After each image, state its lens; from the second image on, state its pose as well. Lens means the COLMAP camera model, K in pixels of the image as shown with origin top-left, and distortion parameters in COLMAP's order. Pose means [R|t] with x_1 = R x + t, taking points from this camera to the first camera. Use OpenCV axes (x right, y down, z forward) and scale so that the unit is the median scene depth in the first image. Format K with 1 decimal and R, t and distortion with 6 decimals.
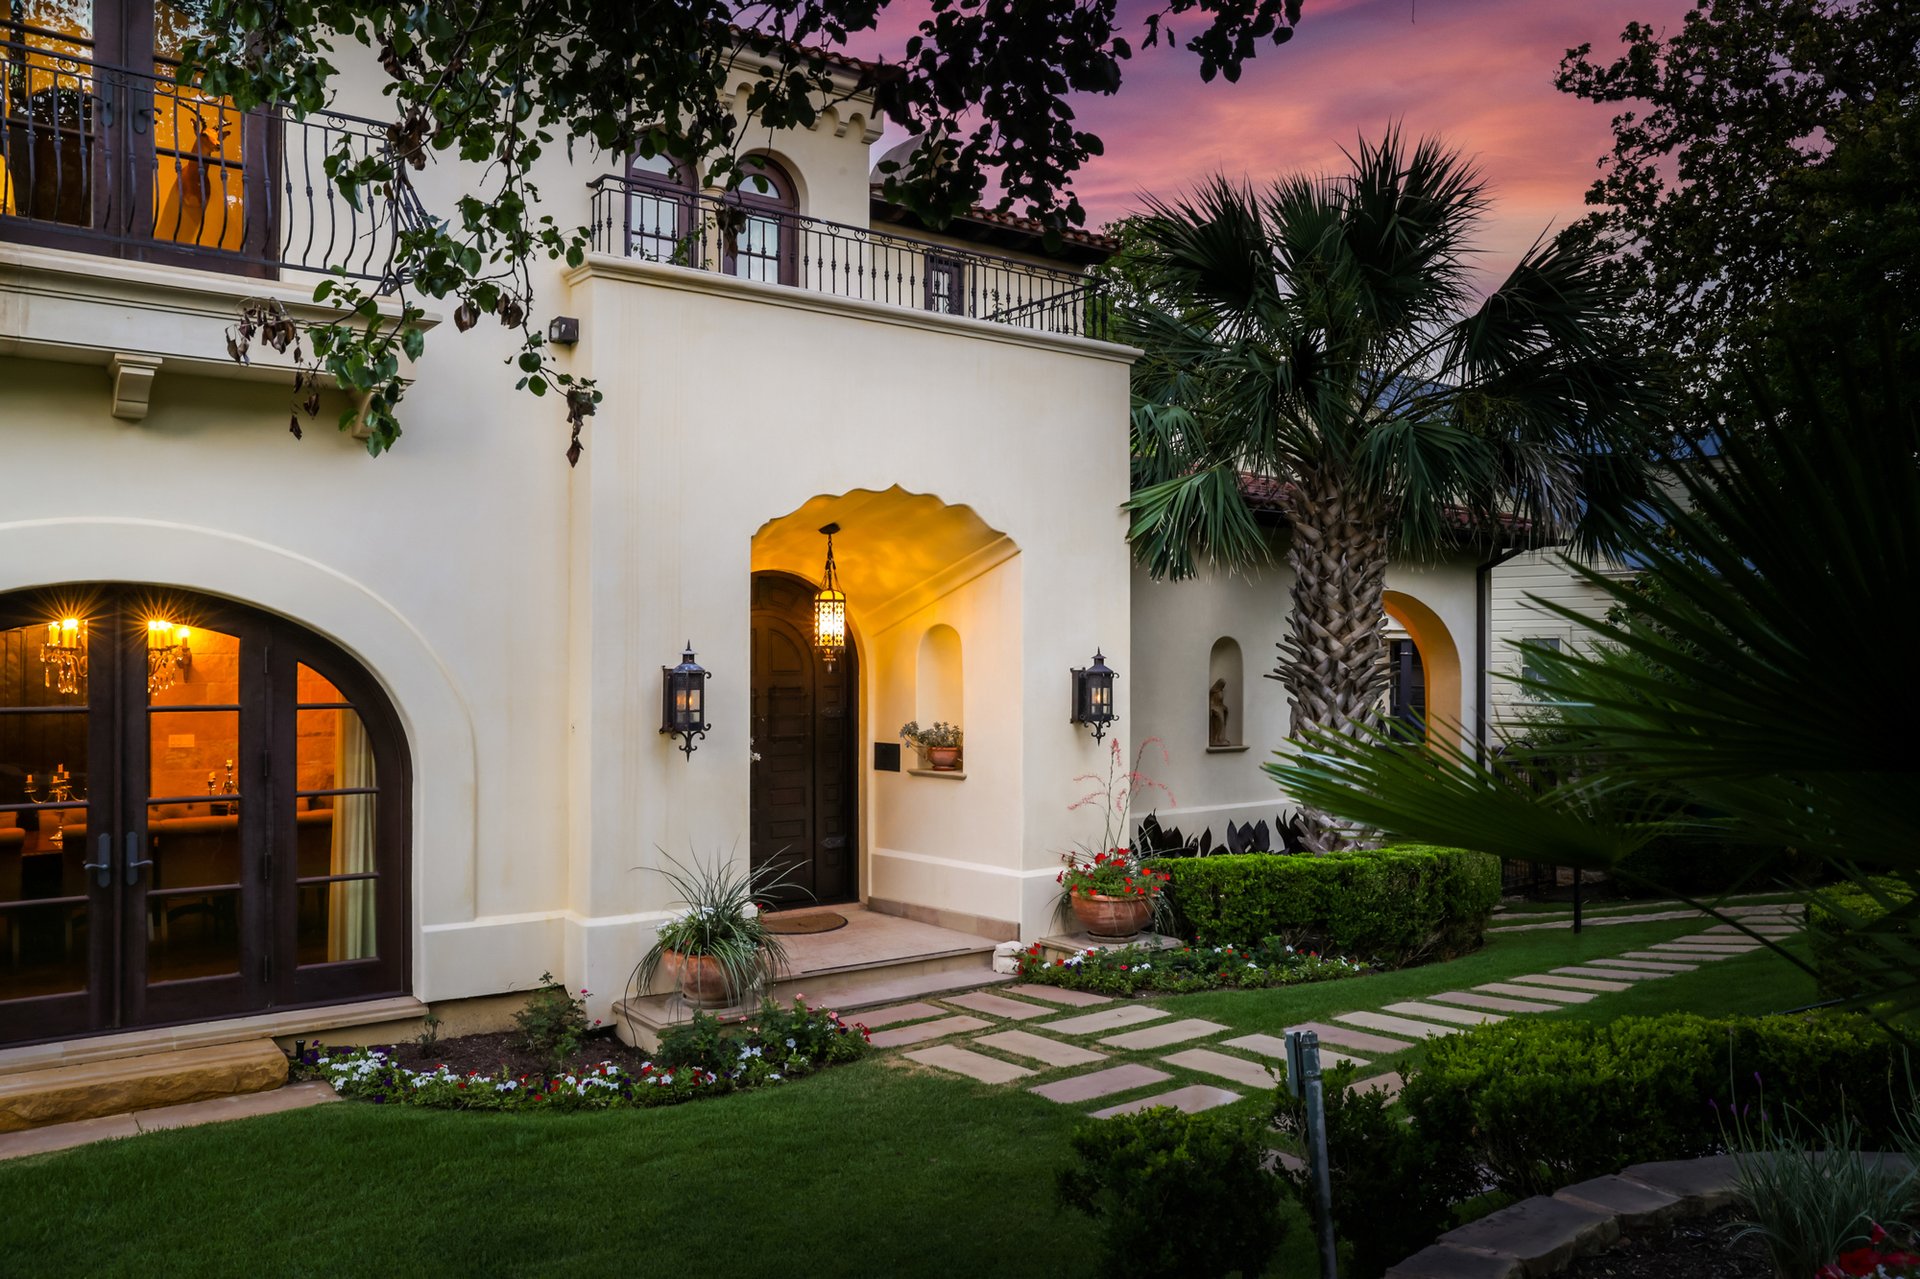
lens RADIAL K [[1597.1, 0, 960.0], [0, 1597.1, 639.5], [0, 0, 1]] dist [-0.109390, 0.150459]
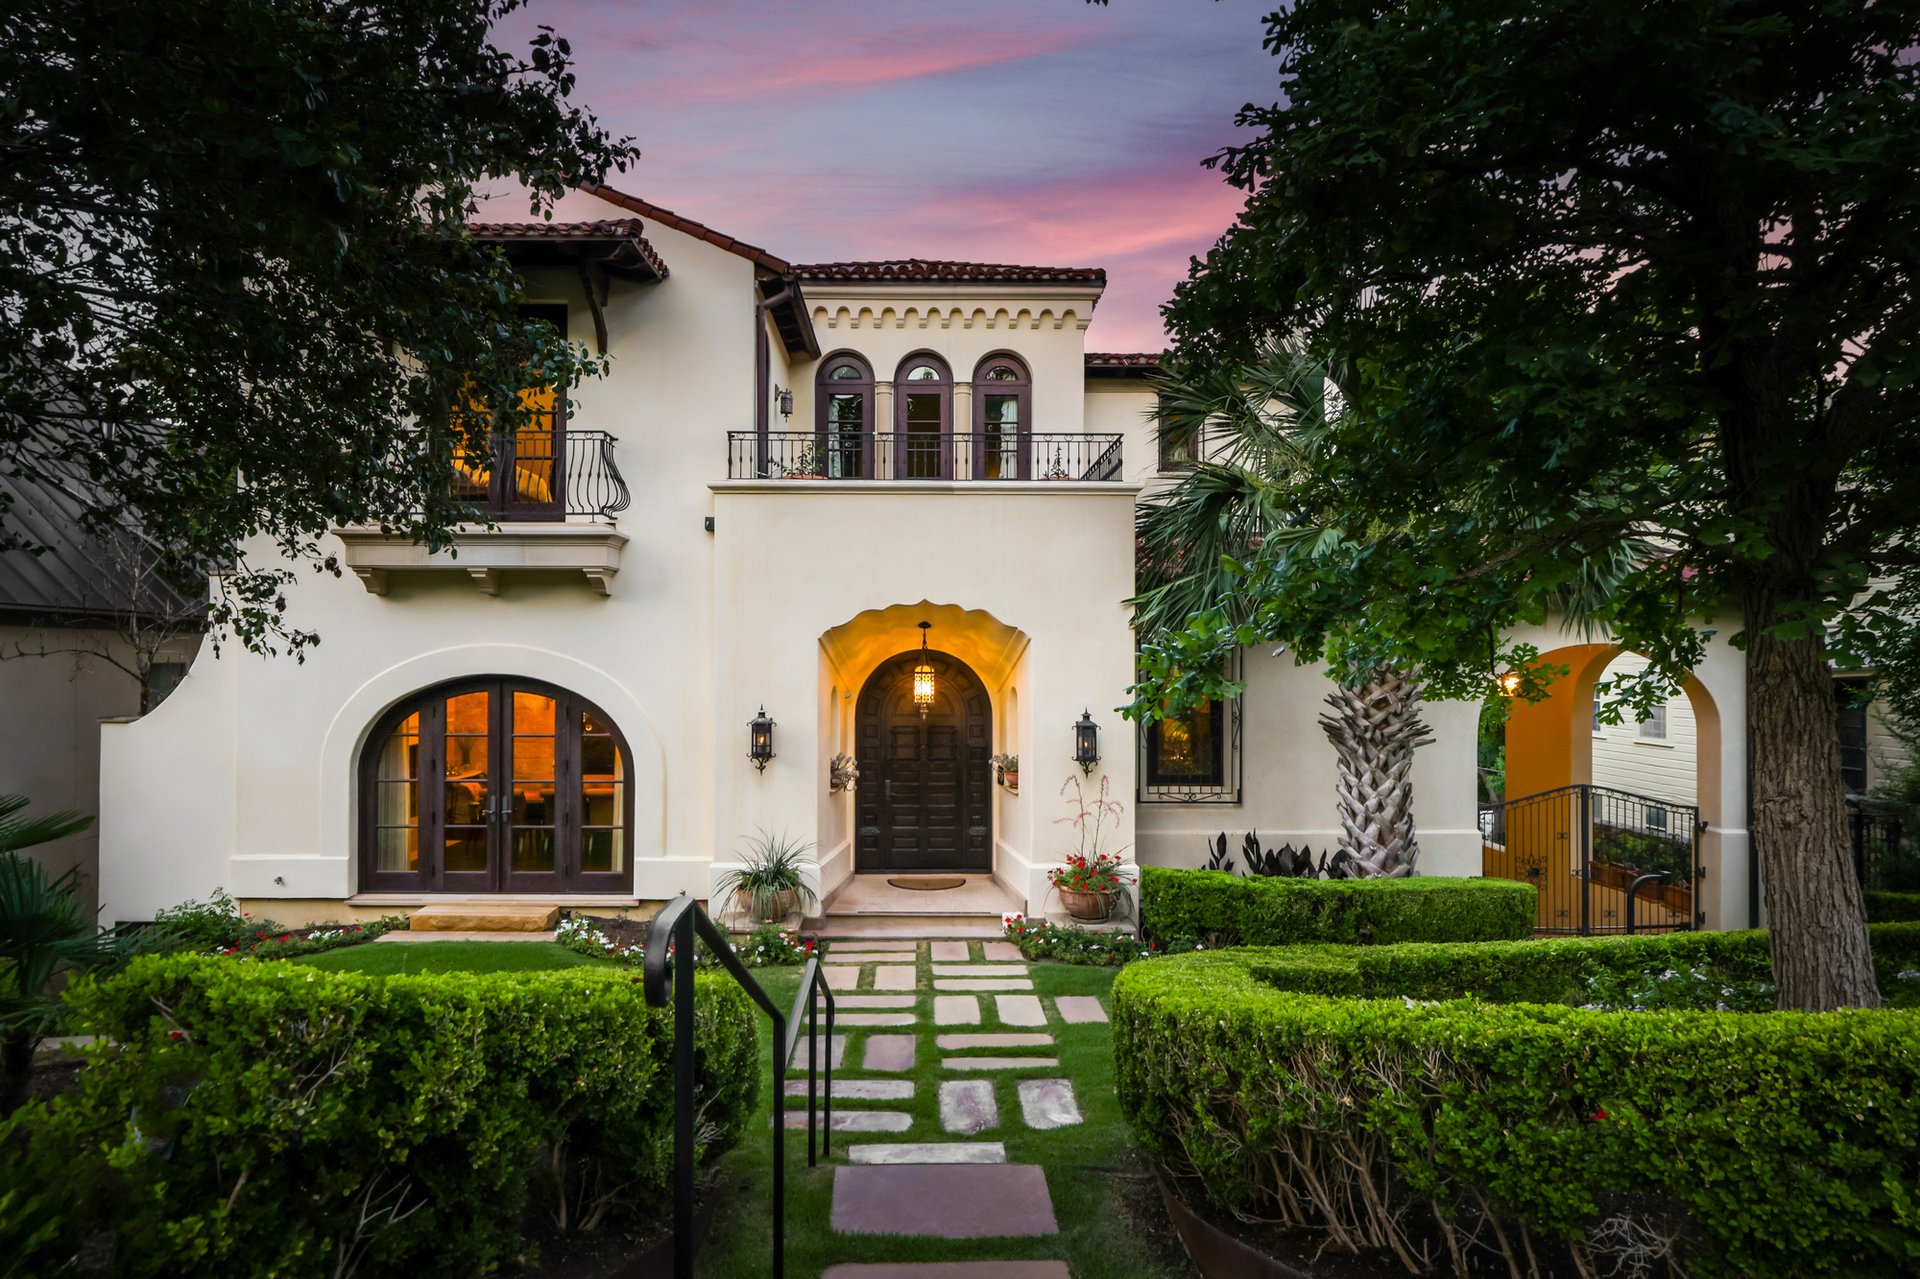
lens RADIAL K [[1347.3, 0, 960.0], [0, 1347.3, 639.5], [0, 0, 1]] dist [0.000448, -0.000333]
pose [[0.756668, -0.001983, -0.653796, 0.932570], [0.009470, 0.999924, 0.007928, -0.077993], [0.653730, -0.012190, 0.756629, 0.056675]]
